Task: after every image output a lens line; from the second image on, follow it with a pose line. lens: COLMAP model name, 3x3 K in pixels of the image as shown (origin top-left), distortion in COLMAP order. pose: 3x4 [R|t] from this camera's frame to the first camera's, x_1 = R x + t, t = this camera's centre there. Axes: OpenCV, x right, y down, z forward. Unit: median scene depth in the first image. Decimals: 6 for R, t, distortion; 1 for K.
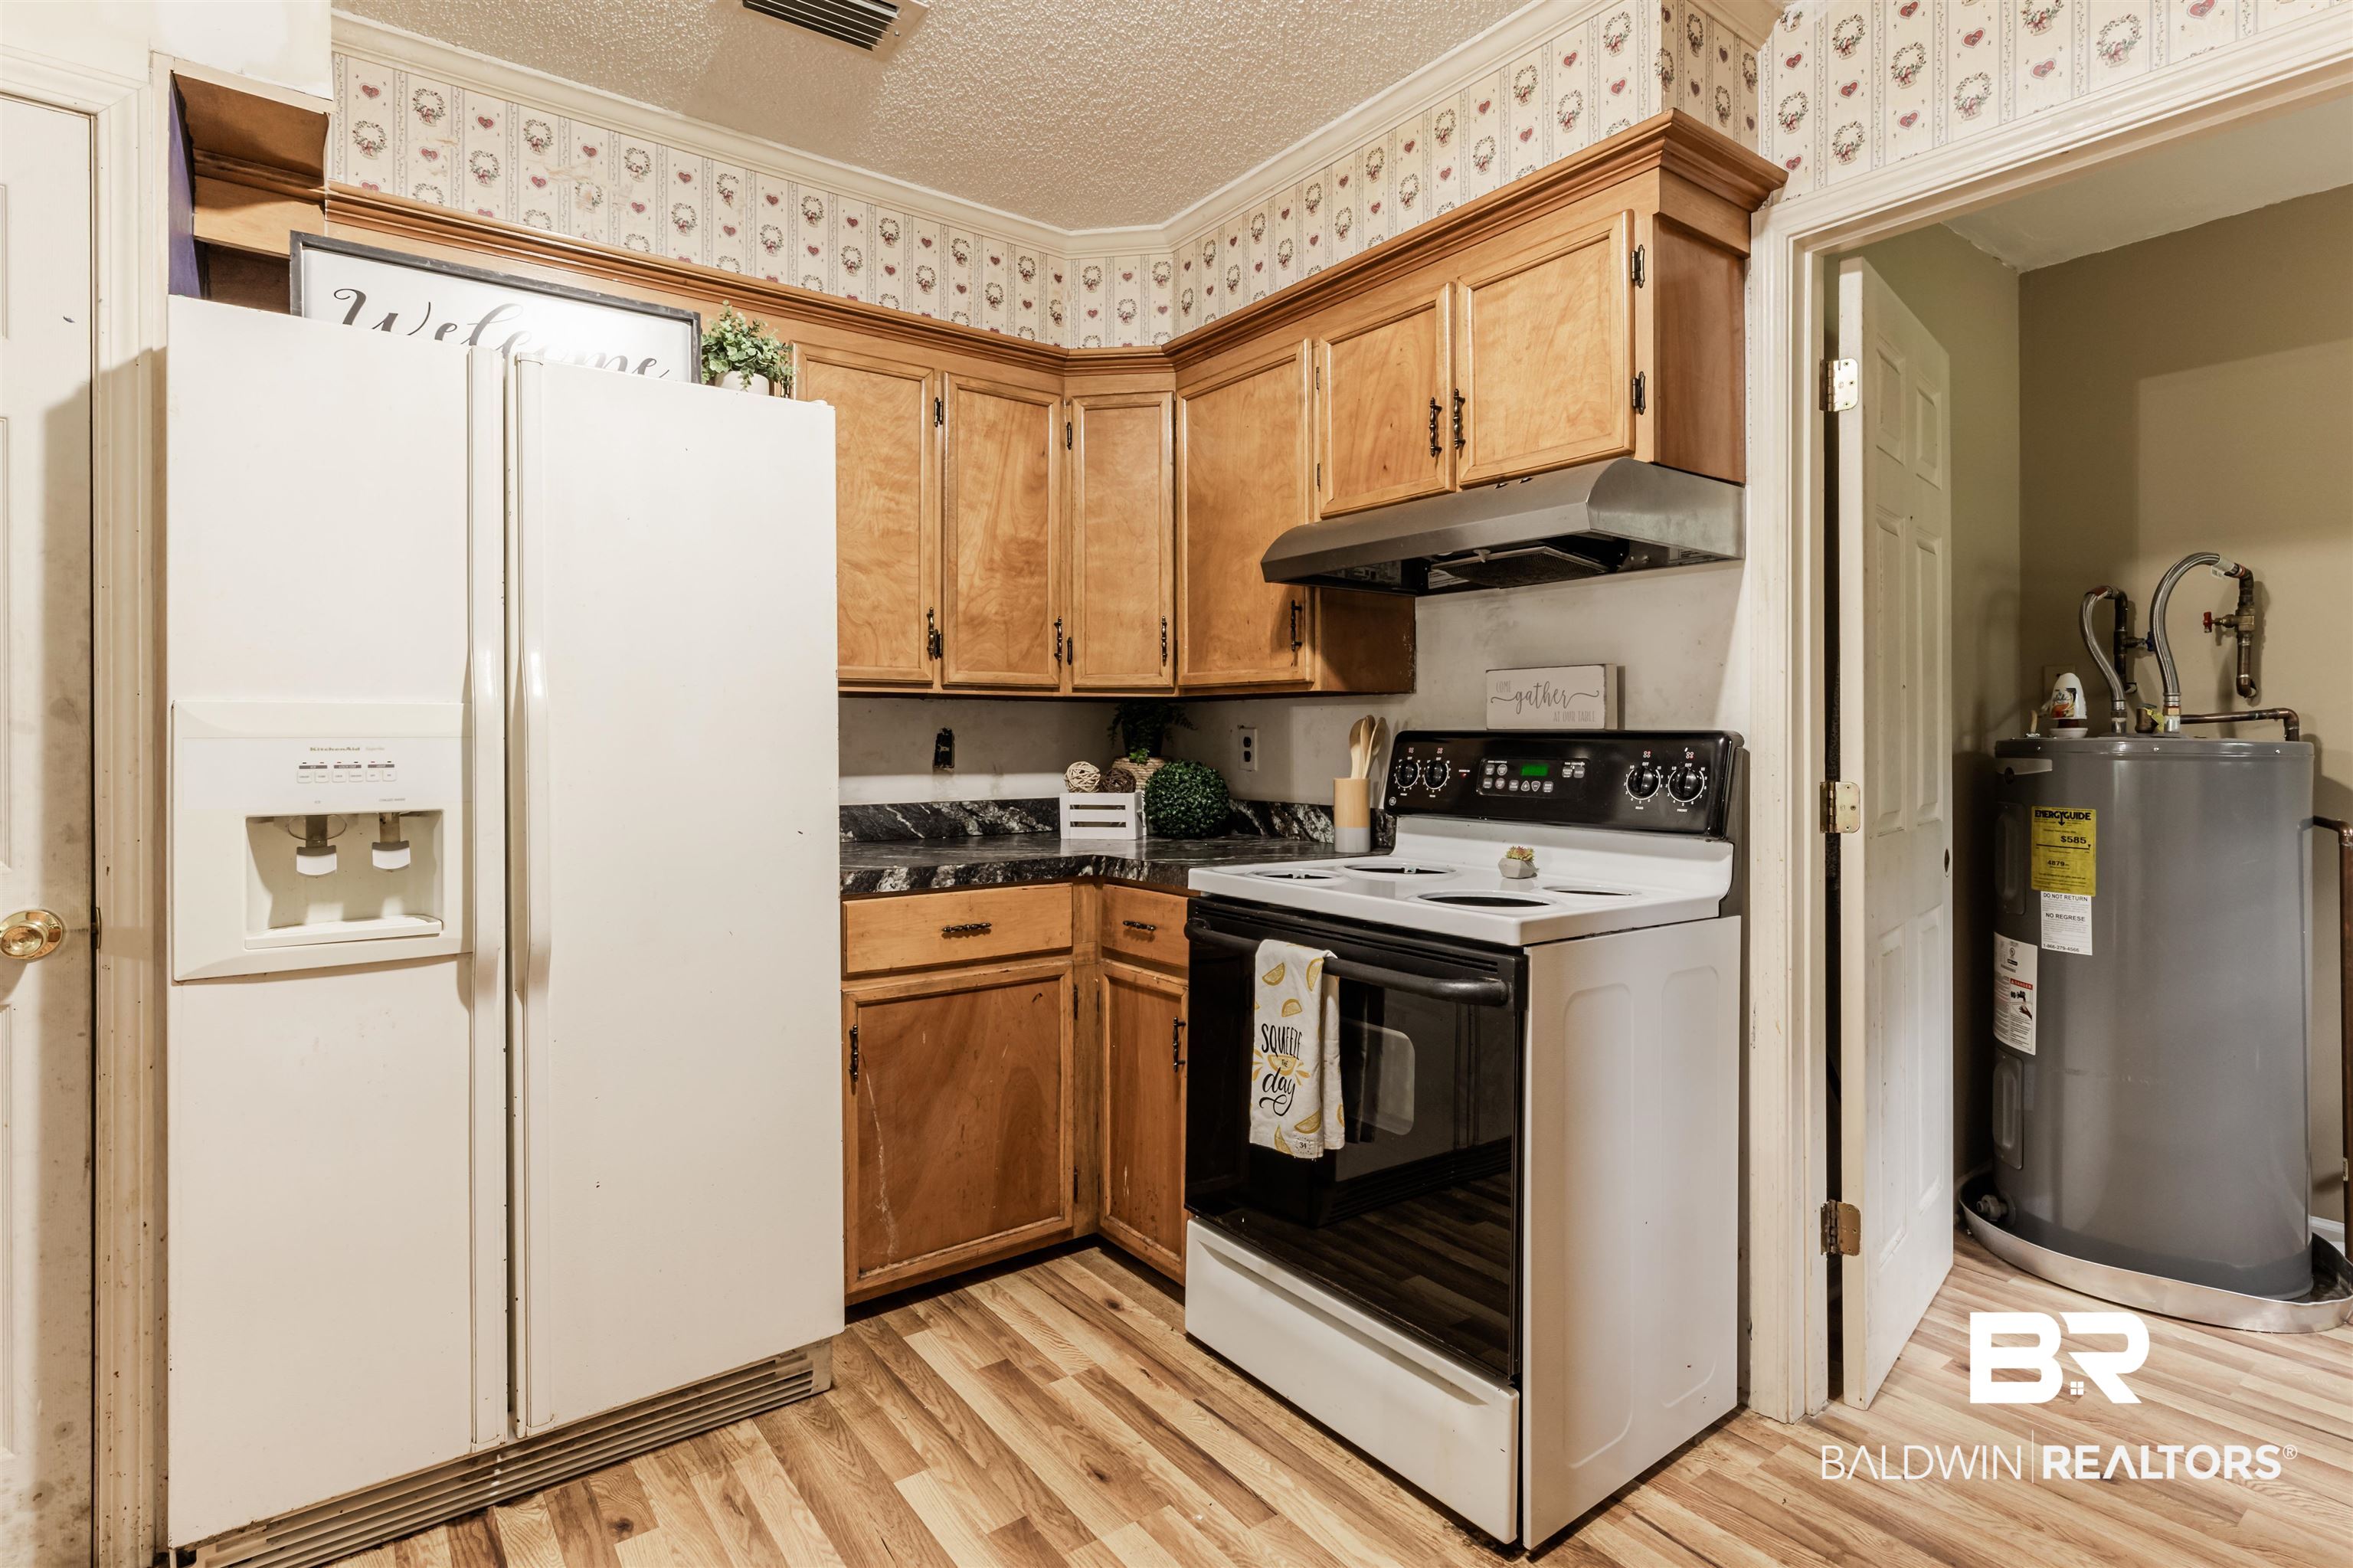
lens RADIAL K [[1176.9, 0, 1169.5], [0, 1176.9, 735.6], [0, 0, 1]] dist [-0.004313, 0.000196]
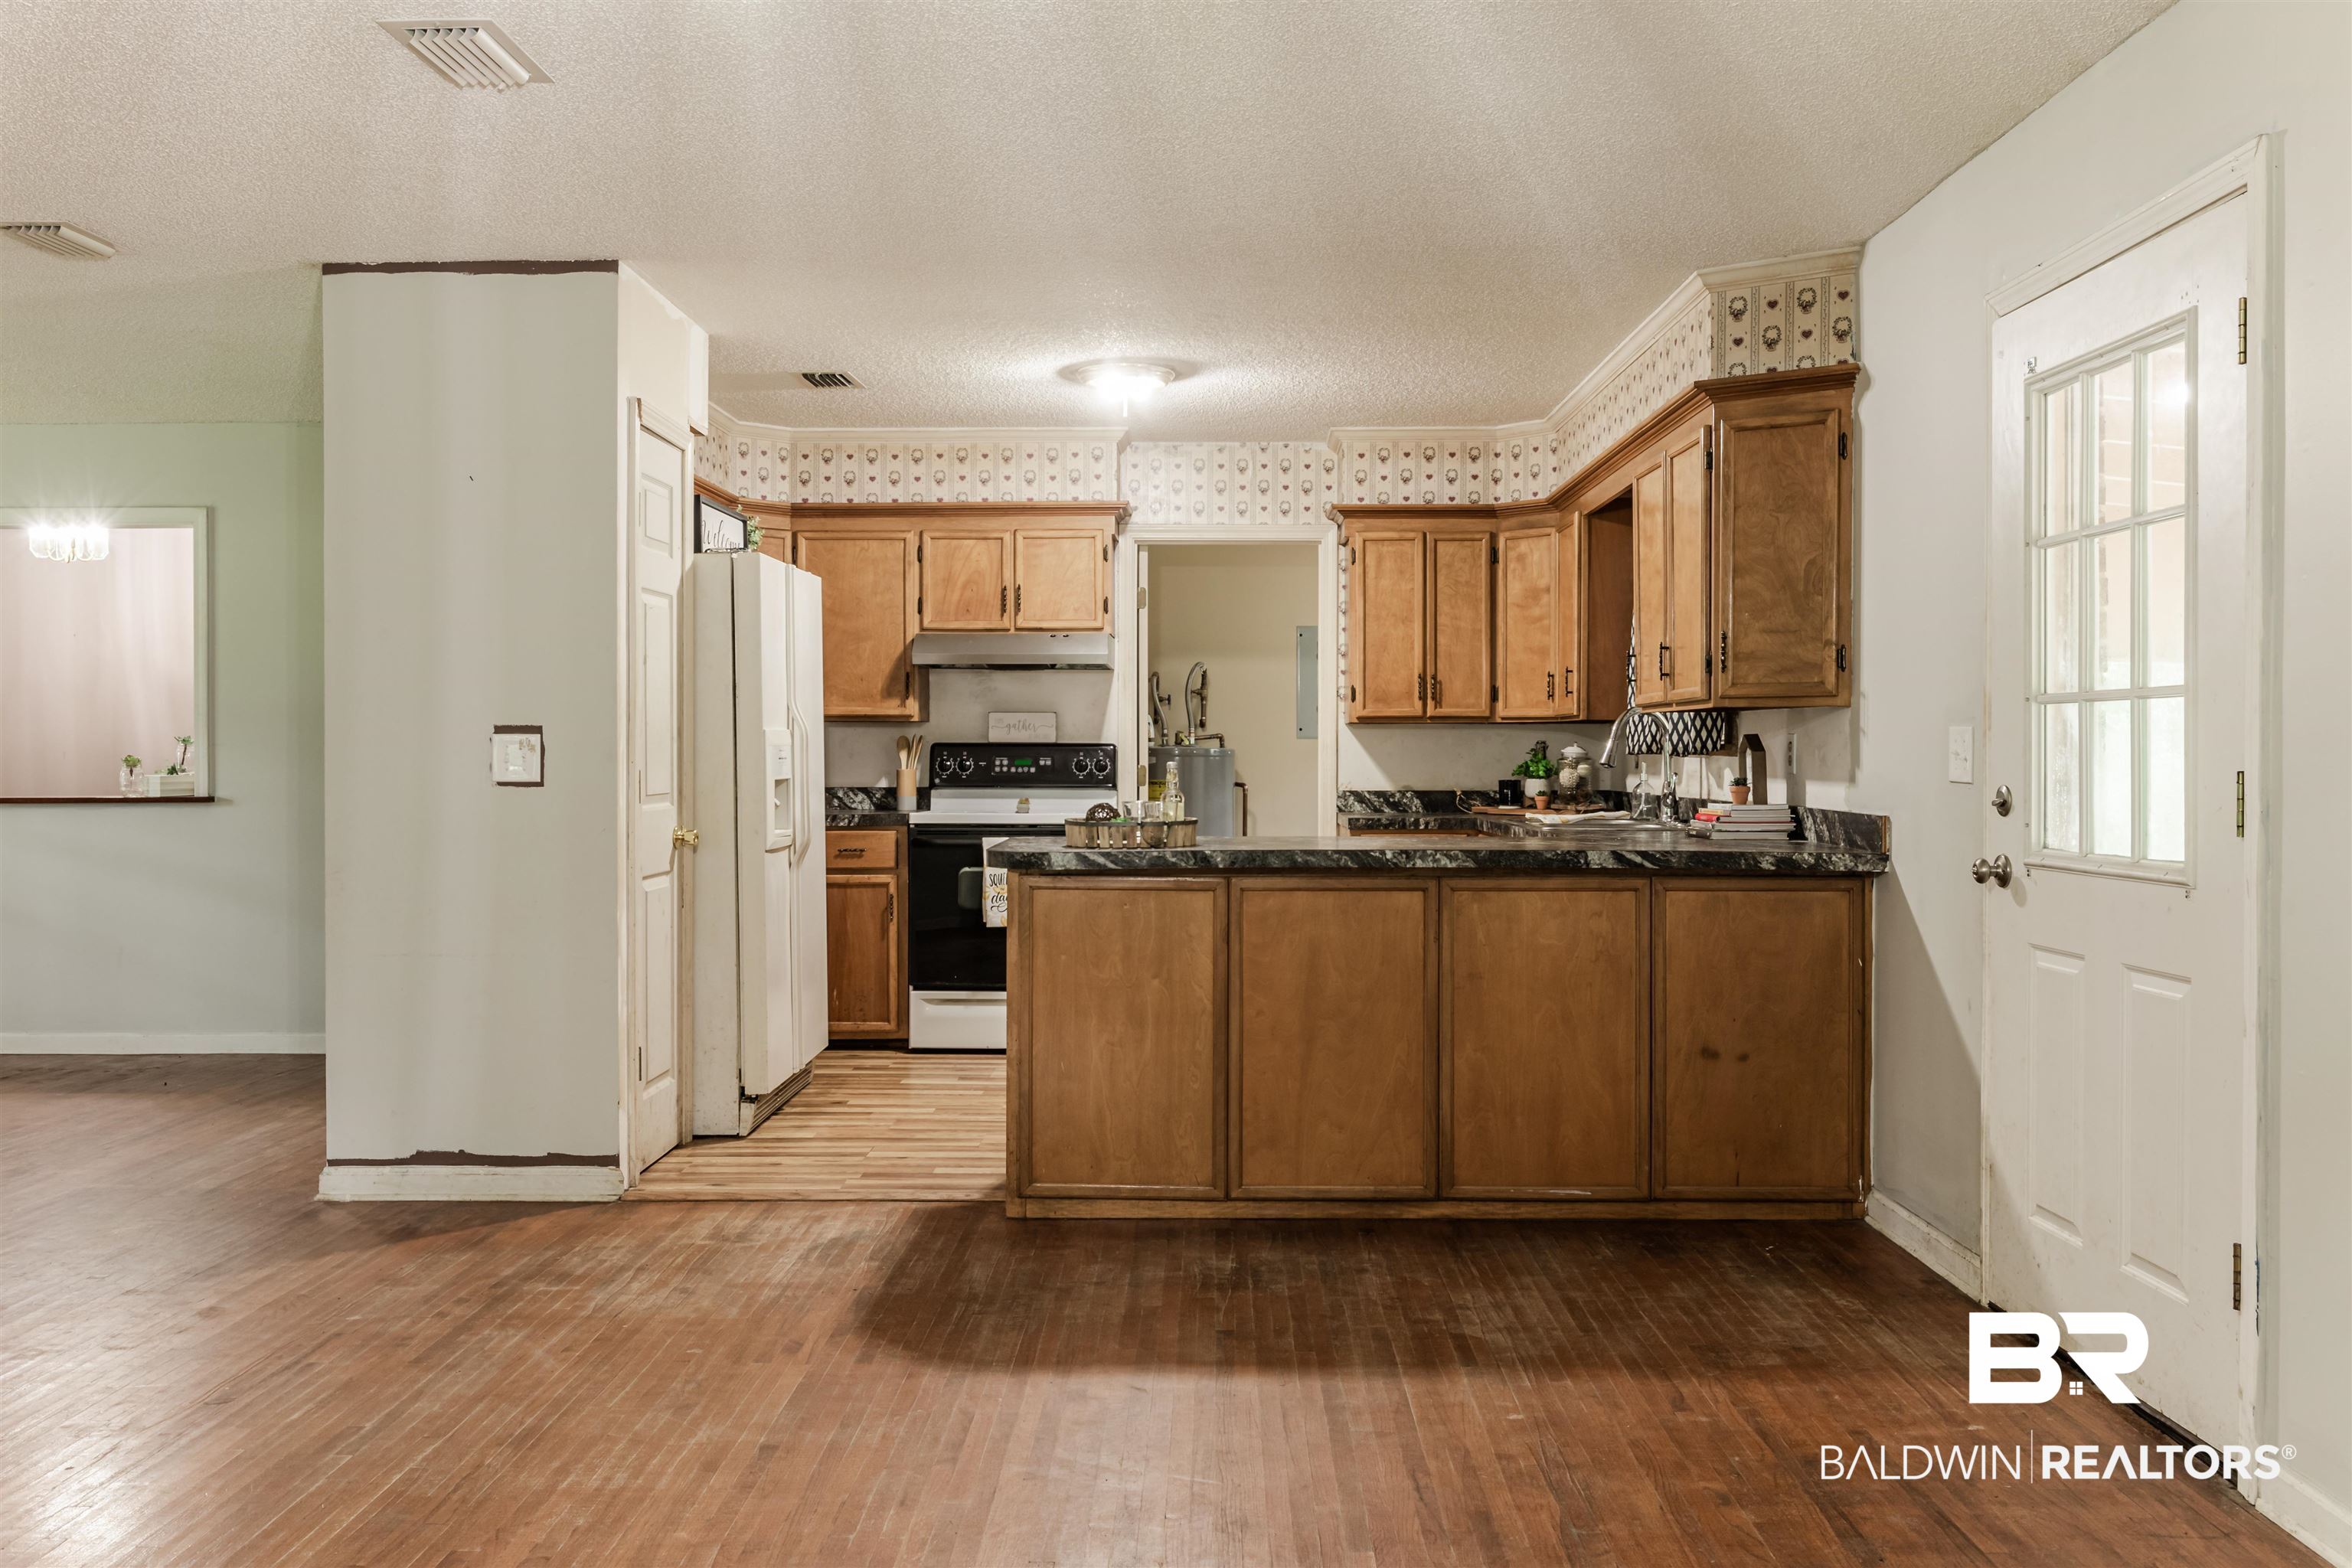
lens RADIAL K [[1877.4, 0, 1238.5], [0, 1877.4, 761.5], [0, 0, 1]] dist [-0.002052, 0.004157]
pose [[0.591432, -0.003815, 0.806346, -1.938375], [-0.003284, 0.999969, 0.007139, 0.002991], [-0.806348, -0.006871, 0.591401, -1.148969]]
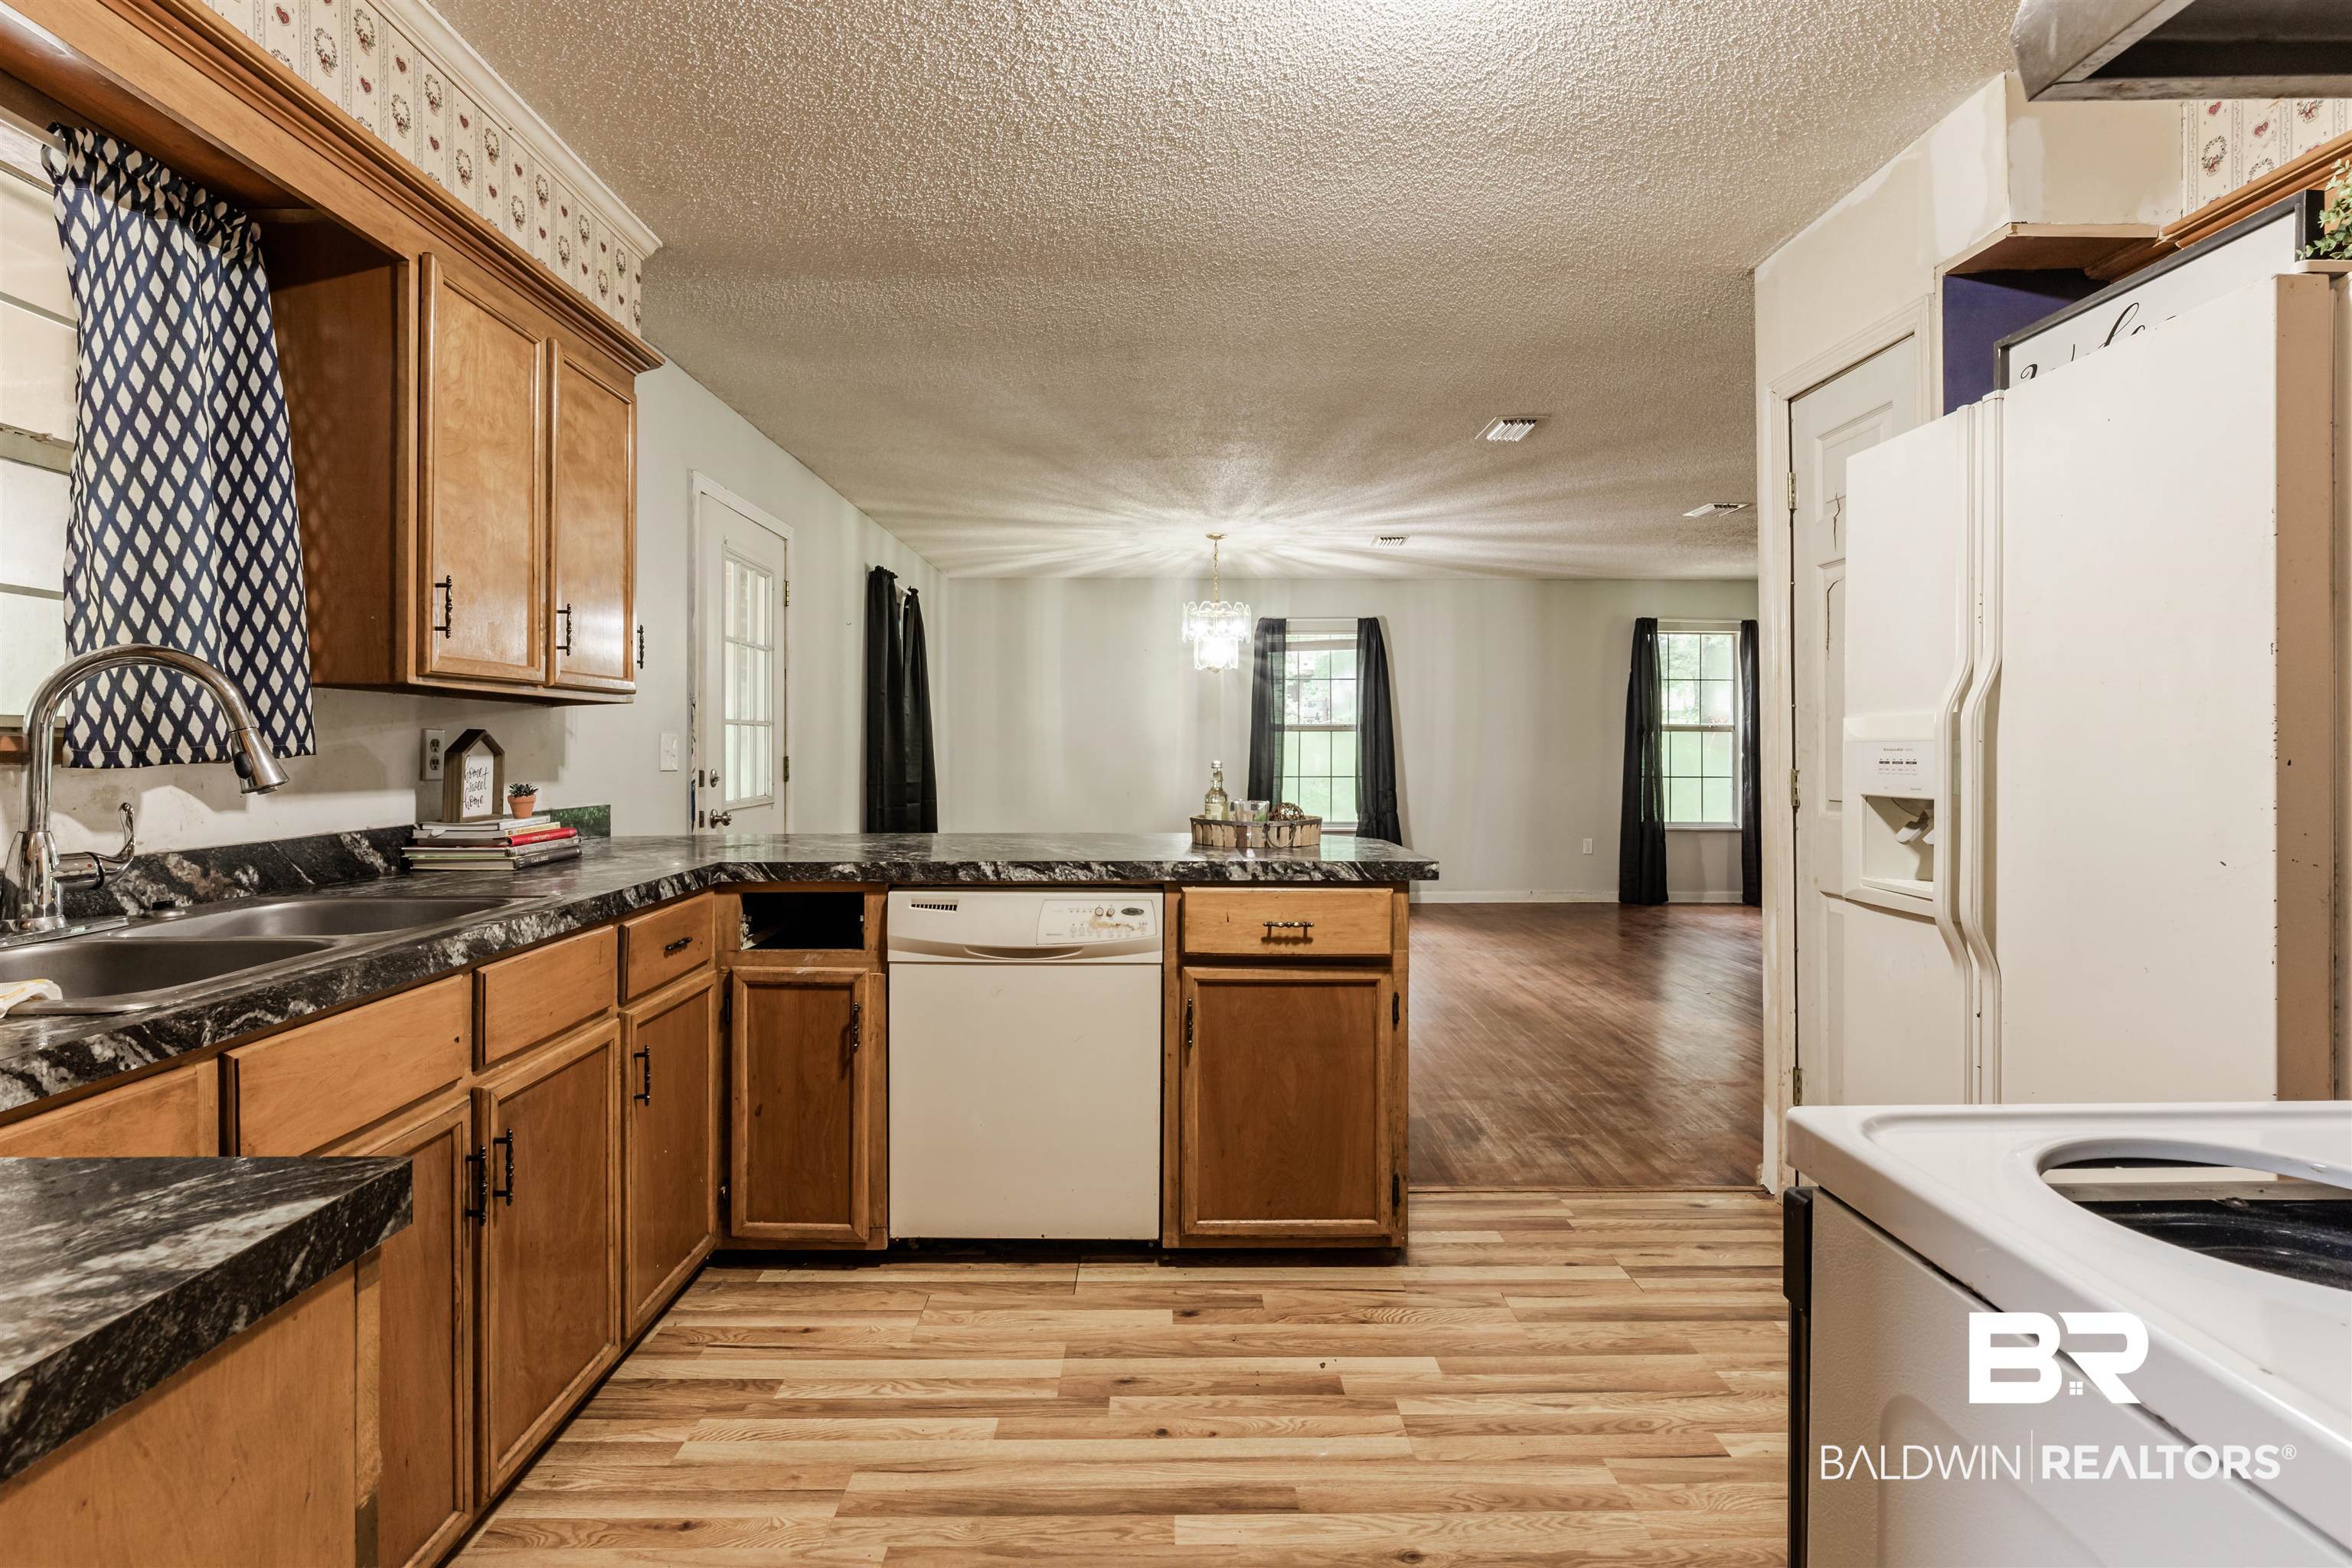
lens RADIAL K [[1154.7, 0, 1174.5], [0, 1154.7, 738.6], [0, 0, 1]] dist [-0.002717, 0.000214]
pose [[-0.592090, -0.005000, -0.805857, 0.538165], [0.003154, 0.999959, -0.008521, 0.003766], [0.805866, -0.007587, -0.592049, 0.703875]]
